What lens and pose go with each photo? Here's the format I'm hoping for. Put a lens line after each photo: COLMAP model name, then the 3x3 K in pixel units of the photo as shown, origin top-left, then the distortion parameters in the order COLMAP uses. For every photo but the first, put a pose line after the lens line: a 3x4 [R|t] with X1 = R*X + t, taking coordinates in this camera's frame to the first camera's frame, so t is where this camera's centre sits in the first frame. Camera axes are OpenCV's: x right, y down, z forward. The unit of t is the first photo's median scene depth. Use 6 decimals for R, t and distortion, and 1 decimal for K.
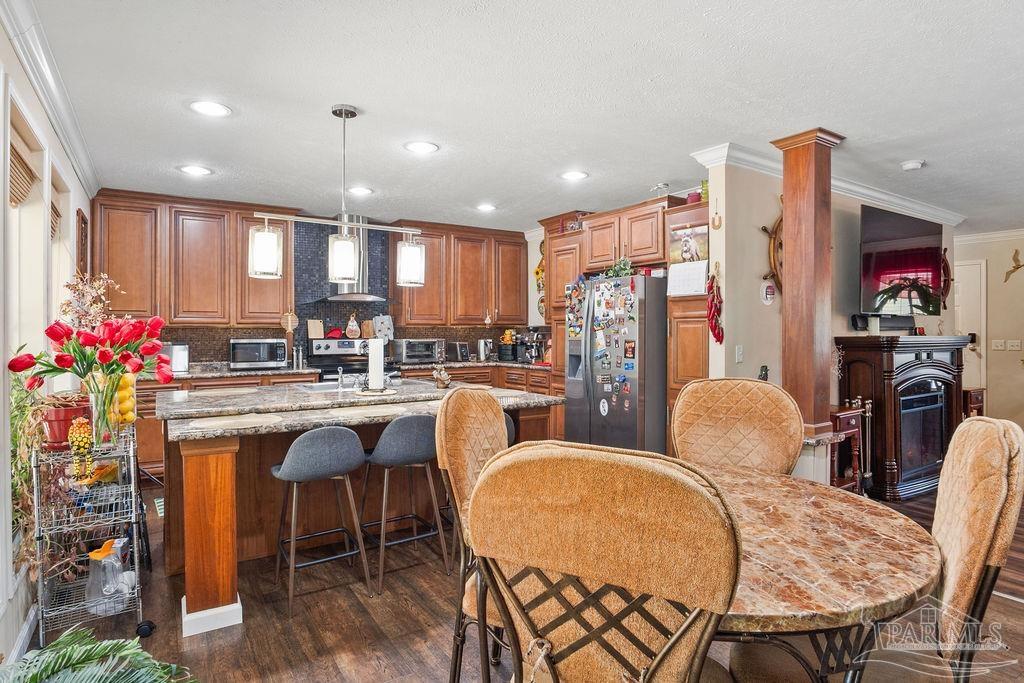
lens RADIAL K [[554.7, 0, 503.8], [0, 554.7, 332.5], [0, 0, 1]] dist [-0.019909, -0.000344]
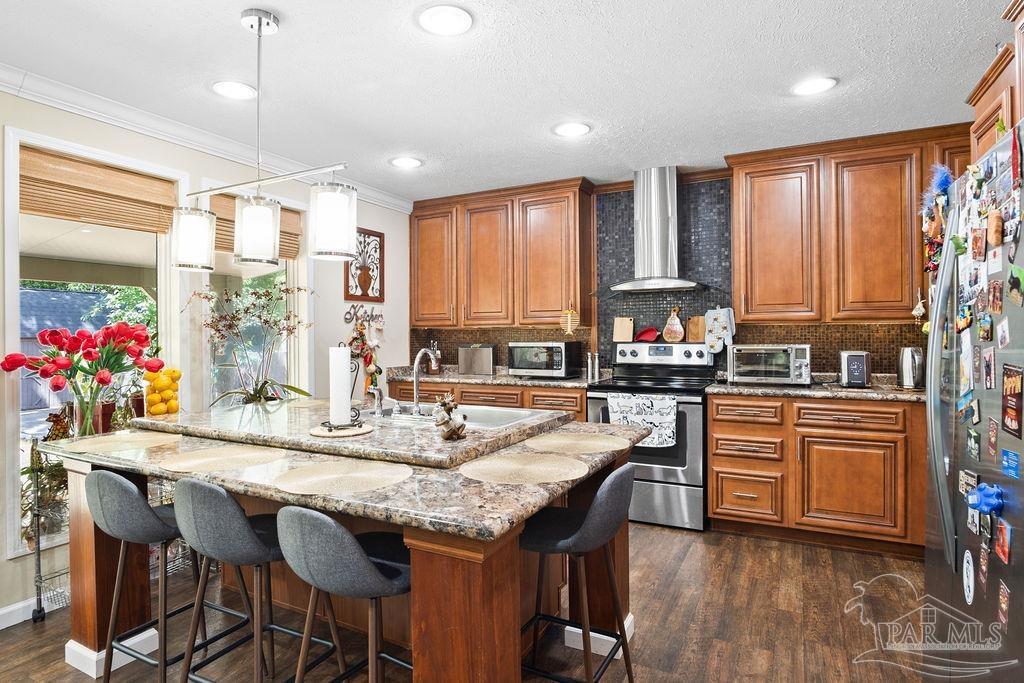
lens RADIAL K [[554.7, 0, 501.2], [0, 554.7, 339.9], [0, 0, 1]] dist [-0.019909, -0.000344]
pose [[0.495369, 0.008559, -0.868641, 0.253277], [0.004419, 0.999914, 0.012372, -0.002215], [0.868672, -0.009967, 0.495288, 0.486232]]
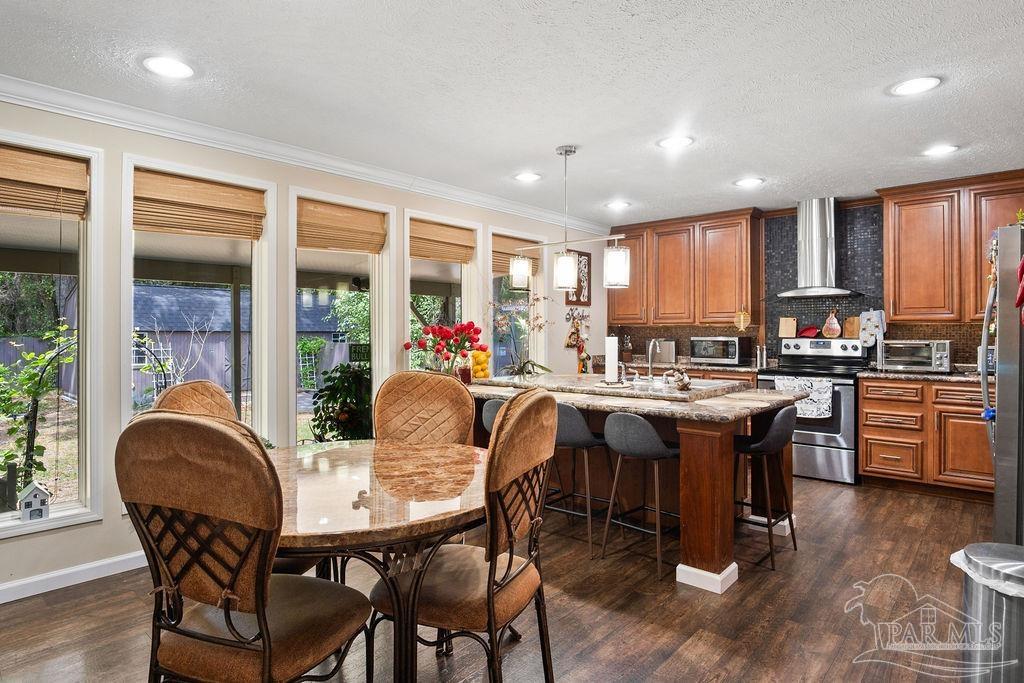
lens RADIAL K [[554.7, 0, 512.1], [0, 554.7, 332.1], [0, 0, 1]] dist [-0.019909, -0.000344]
pose [[0.274166, 0.004429, -0.961672, 0.460282], [-0.001676, 0.999990, 0.004128, -0.001357], [0.961681, 0.000480, 0.274171, 0.290515]]
